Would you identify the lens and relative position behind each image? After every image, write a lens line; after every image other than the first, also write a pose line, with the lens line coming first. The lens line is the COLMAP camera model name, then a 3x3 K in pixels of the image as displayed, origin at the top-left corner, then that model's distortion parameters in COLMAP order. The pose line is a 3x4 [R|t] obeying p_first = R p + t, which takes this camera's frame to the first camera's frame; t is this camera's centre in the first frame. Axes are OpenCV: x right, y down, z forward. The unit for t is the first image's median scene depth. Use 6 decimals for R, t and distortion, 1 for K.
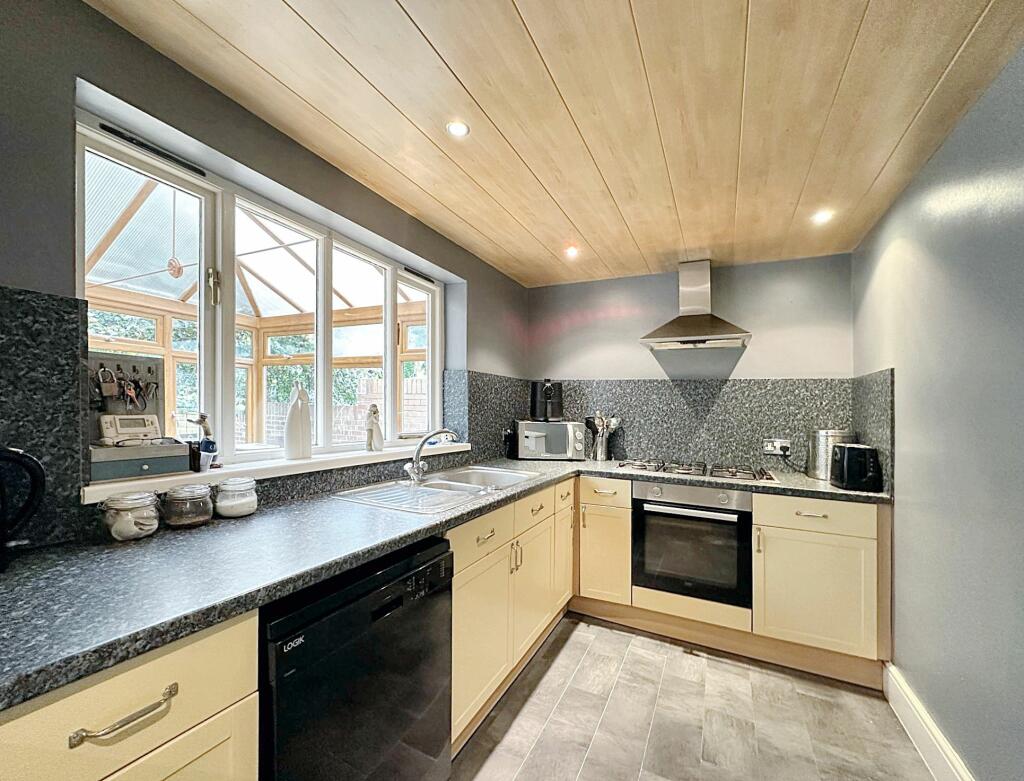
lens RADIAL K [[434.3, 0, 516.2], [0, 434.3, 384.4], [0, 0, 1]] dist [-0.003298, 0.000135]
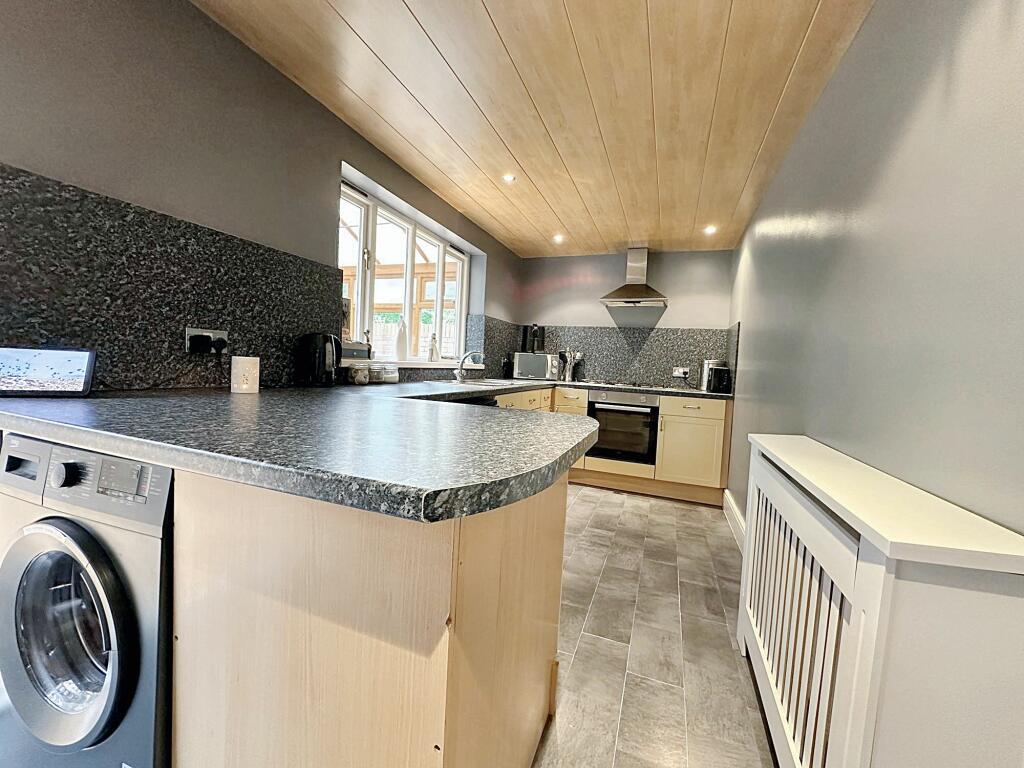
lens RADIAL K [[410.1, 0, 504.6], [0, 410.1, 386.9], [0, 0, 1]] dist [-0.002515, -0.000197]
pose [[0.997660, 0.027199, 0.062722, -0.144201], [-0.034465, 0.992433, 0.117850, 0.049555], [-0.059042, -0.119736, 0.991049, -0.498311]]
